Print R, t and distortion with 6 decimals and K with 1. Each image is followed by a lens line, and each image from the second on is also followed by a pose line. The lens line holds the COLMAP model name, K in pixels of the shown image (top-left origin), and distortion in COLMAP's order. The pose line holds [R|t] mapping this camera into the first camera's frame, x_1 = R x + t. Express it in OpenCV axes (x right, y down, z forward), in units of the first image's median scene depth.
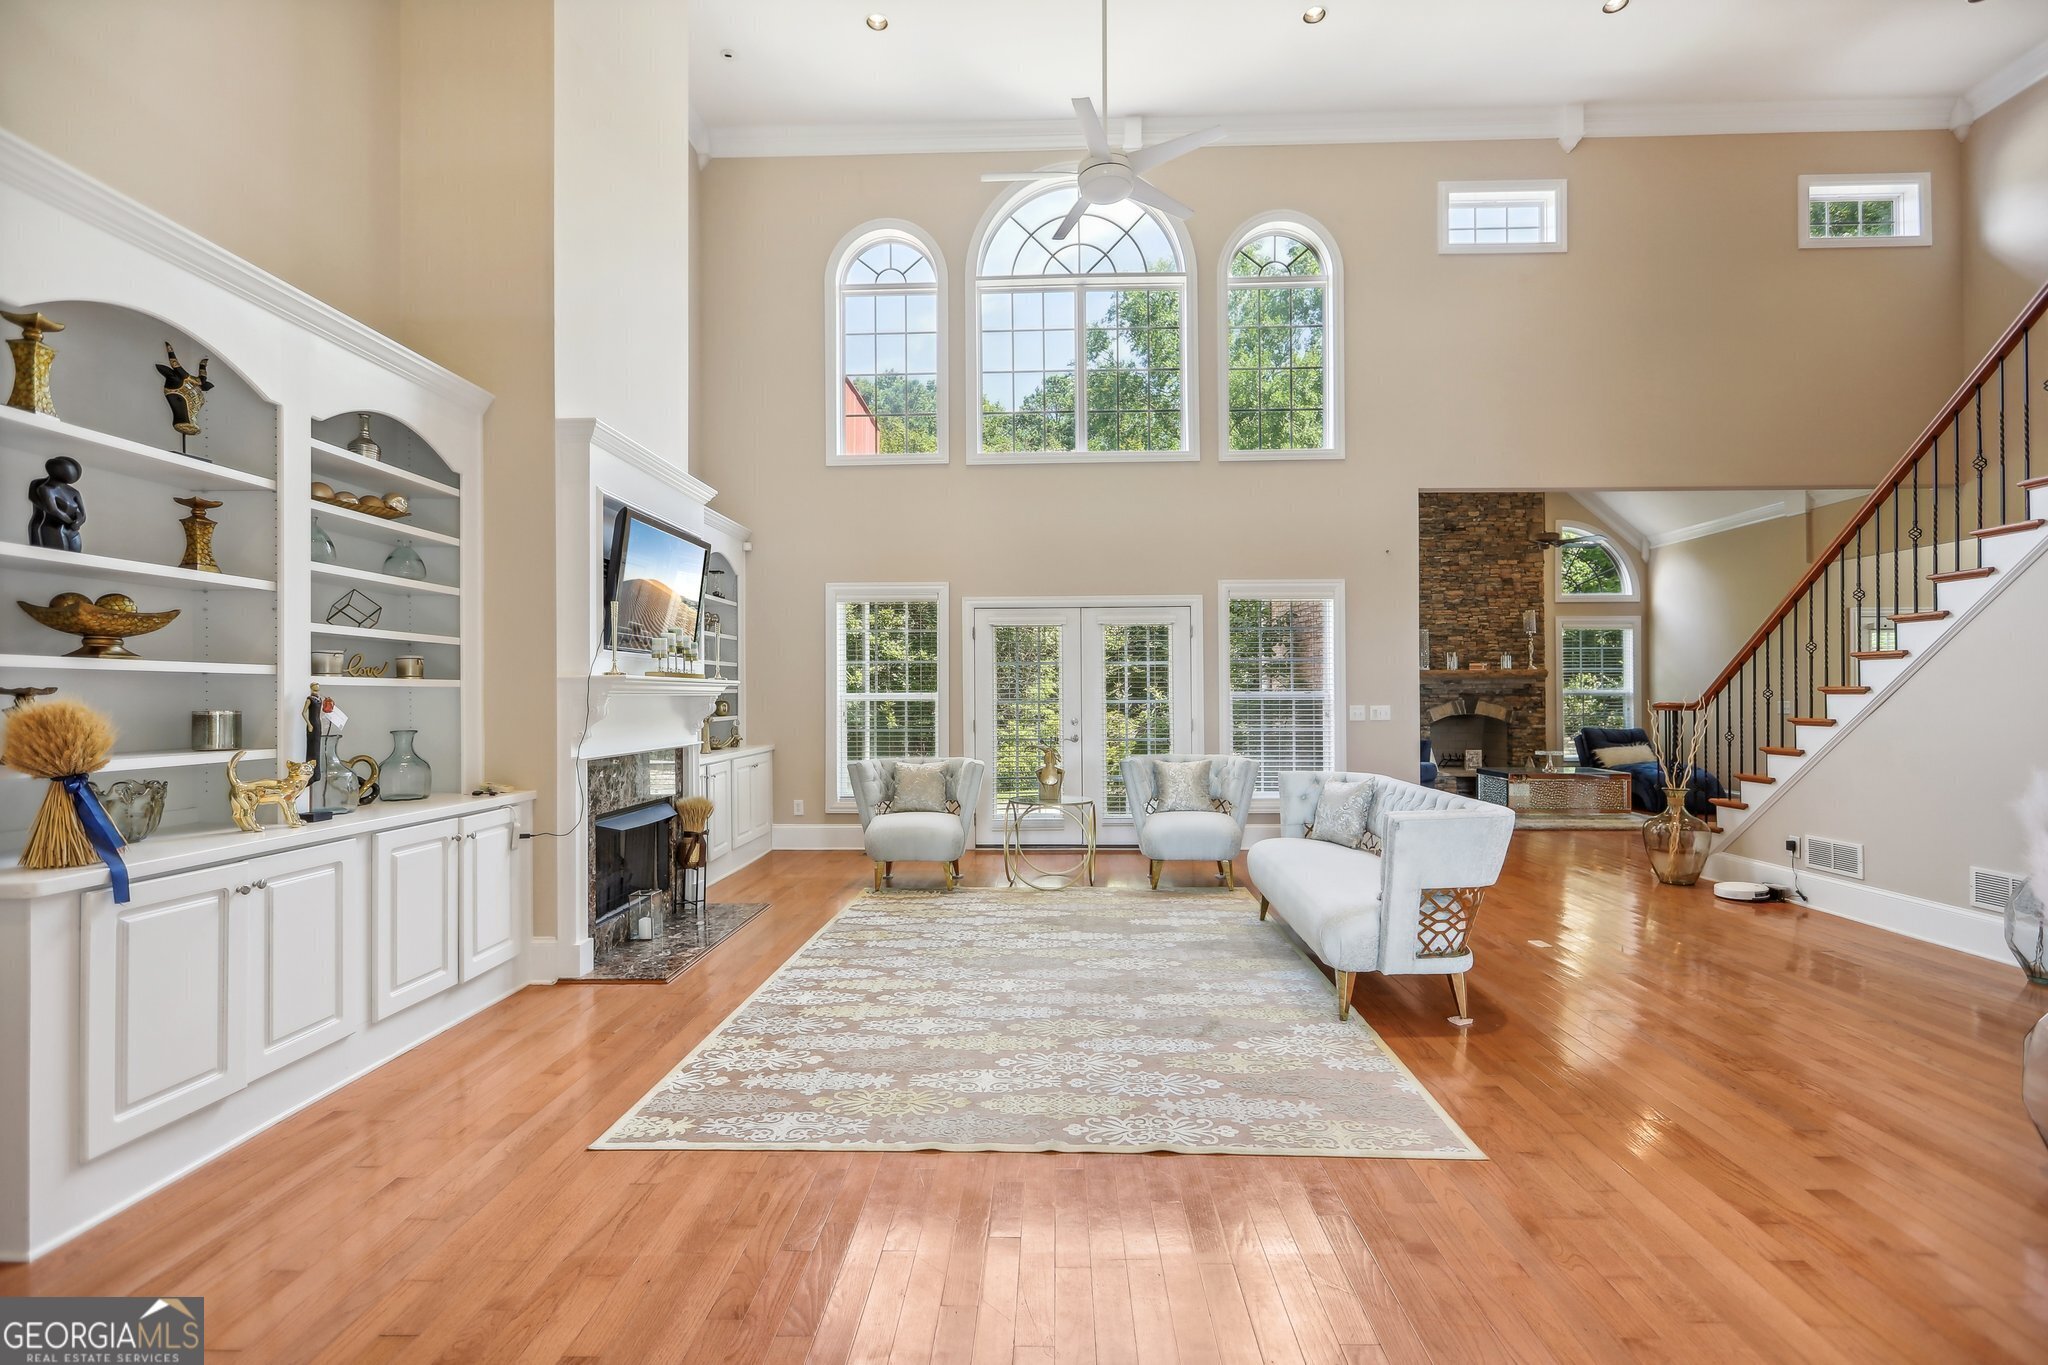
lens RADIAL K [[925.9, 0, 1022.4], [0, 925.9, 686.3], [0, 0, 1]] dist [-0.004872, 0.004747]
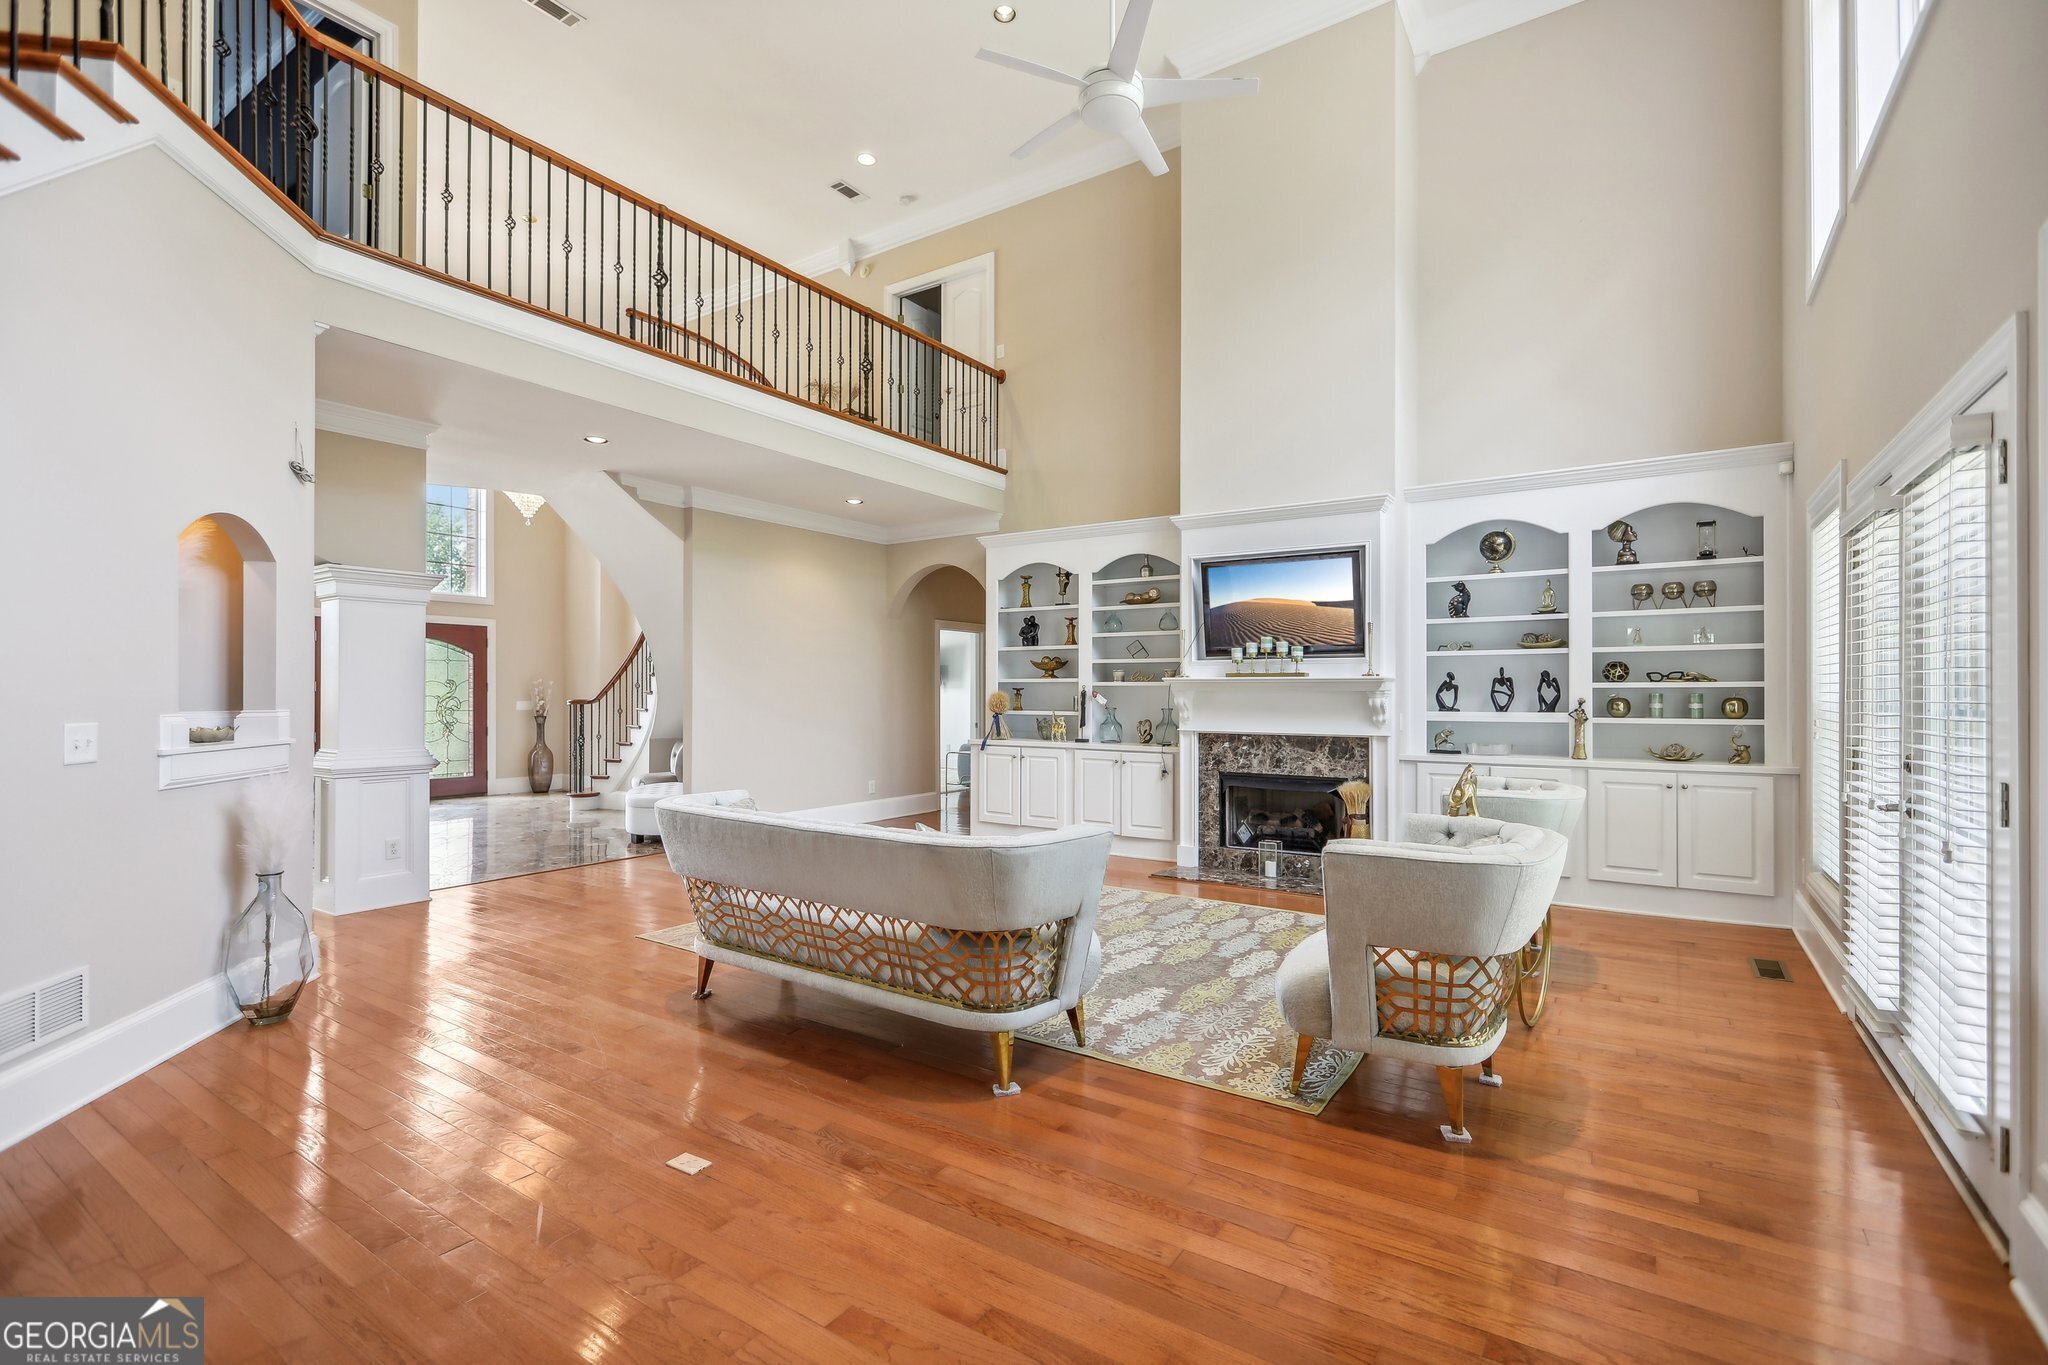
lens RADIAL K [[925.9, 0, 1030.3], [0, 925.9, 683.1], [0, 0, 1]] dist [-0.004872, 0.004747]
pose [[-0.537444, -0.003984, -0.843290, 0.548138], [0.009481, 0.999897, -0.010766, 0.005975], [0.843246, -0.013781, -0.537351, 0.889280]]
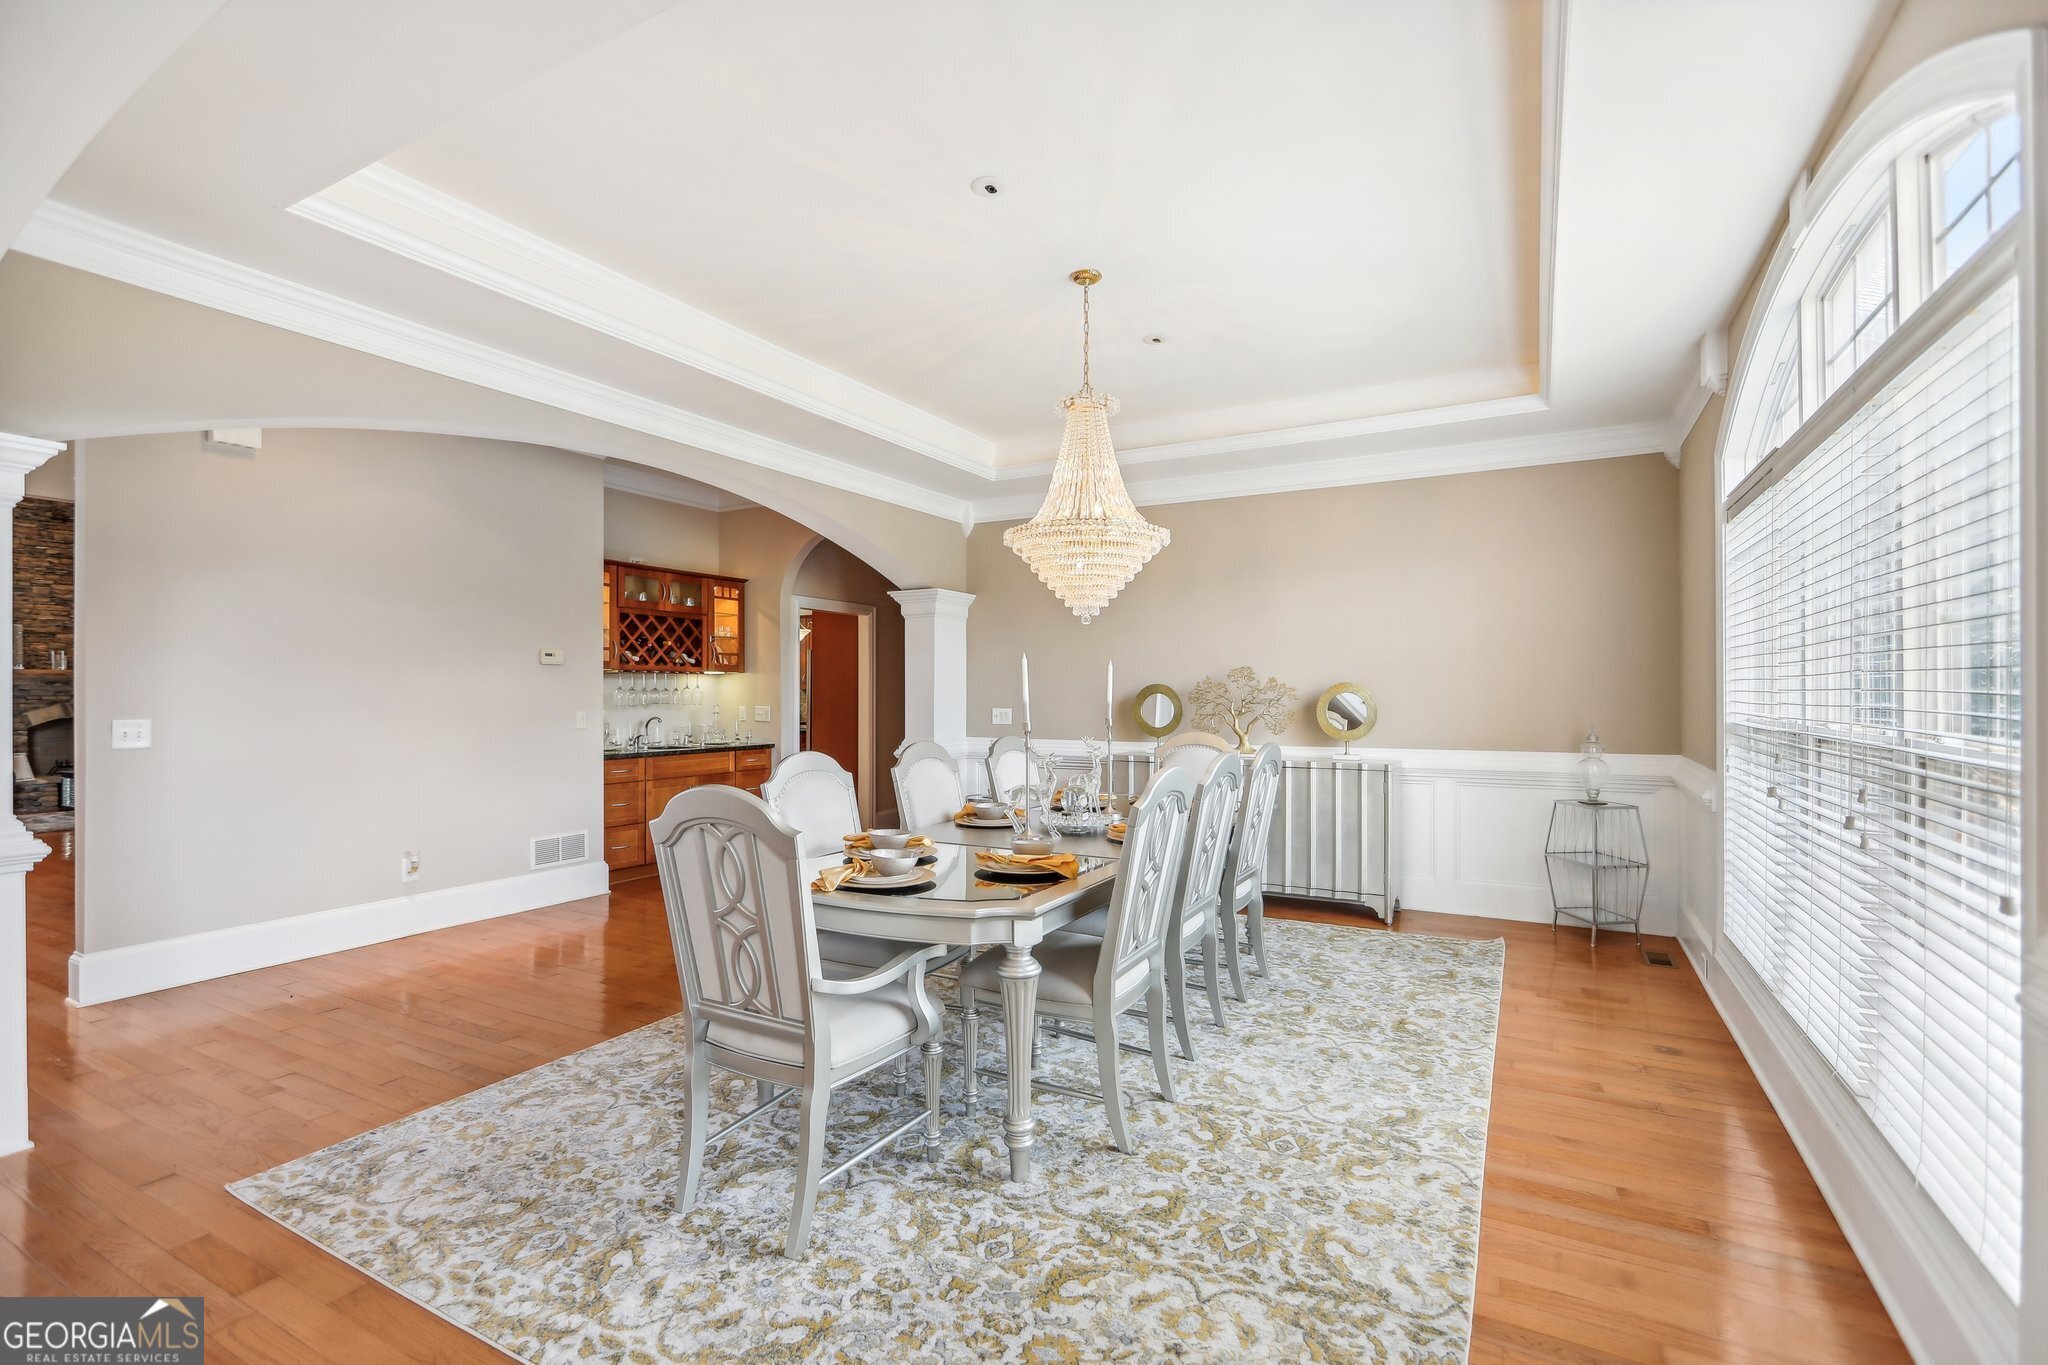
lens RADIAL K [[925.9, 0, 1033.2], [0, 925.9, 688.2], [0, 0, 1]] dist [-0.004872, 0.004747]
pose [[0.451535, 0.005494, 0.892237, 0.105613], [-0.007943, 0.999966, -0.002137, -0.006954], [-0.892218, -0.006122, 0.451563, -0.446607]]
